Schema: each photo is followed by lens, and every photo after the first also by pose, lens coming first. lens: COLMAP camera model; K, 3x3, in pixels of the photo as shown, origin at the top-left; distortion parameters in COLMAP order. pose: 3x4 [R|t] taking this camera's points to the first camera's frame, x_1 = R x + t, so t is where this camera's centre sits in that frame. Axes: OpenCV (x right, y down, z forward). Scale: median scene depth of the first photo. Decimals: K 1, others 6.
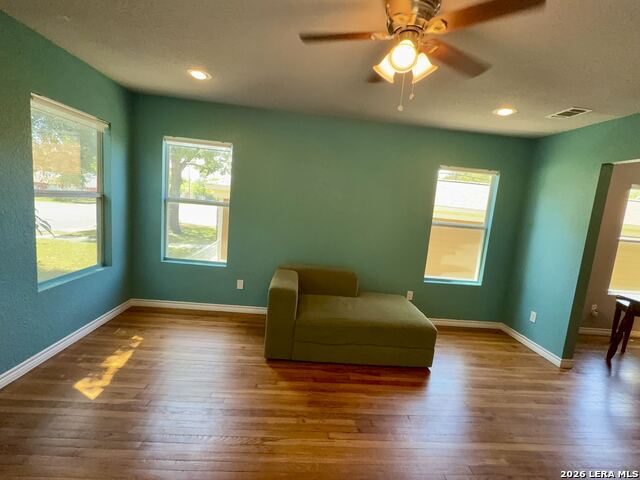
lens RADIAL K [[291.9, 0, 320.0], [0, 291.9, 240.0], [0, 0, 1]] dist [0.001499, 0.000391]
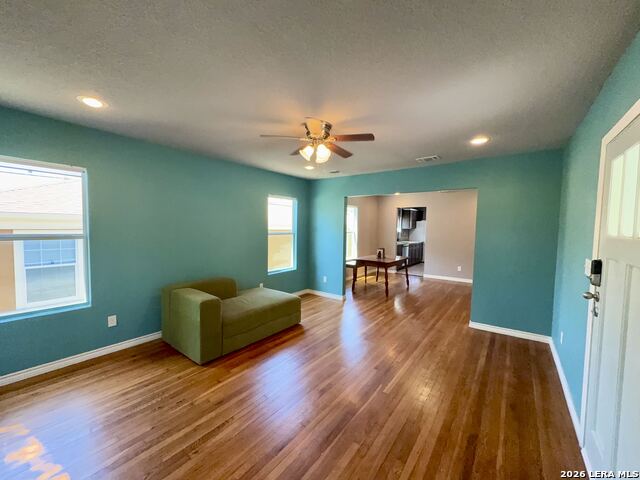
lens RADIAL K [[261.8, 0, 317.9], [0, 261.8, 240.4], [0, 0, 1]] dist [0.001588, 0.000437]
pose [[0.647776, -0.119960, 0.752327, -0.520773], [0.141139, 0.989327, 0.036226, -0.041891], [-0.748643, 0.082716, 0.657793, -0.048285]]
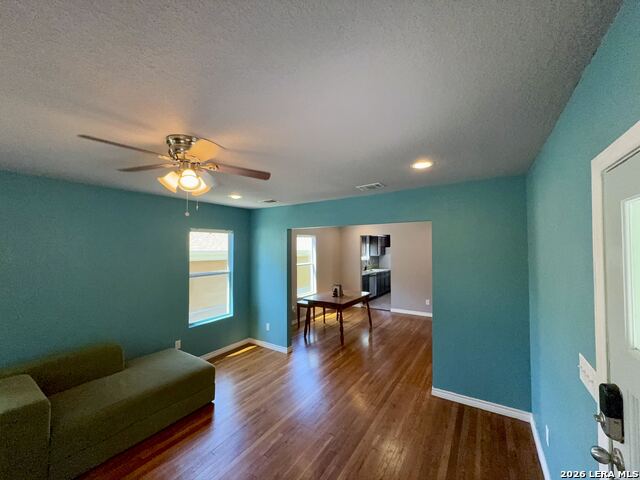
lens RADIAL K [[256.3, 0, 318.8], [0, 256.3, 239.1], [0, 0, 1]] dist [0.001081, 0.000025]
pose [[0.595199, -0.064431, 0.800991, -0.149025], [0.159524, 0.986416, -0.039192, -0.094826], [-0.787585, 0.151104, 0.597392, -0.062483]]
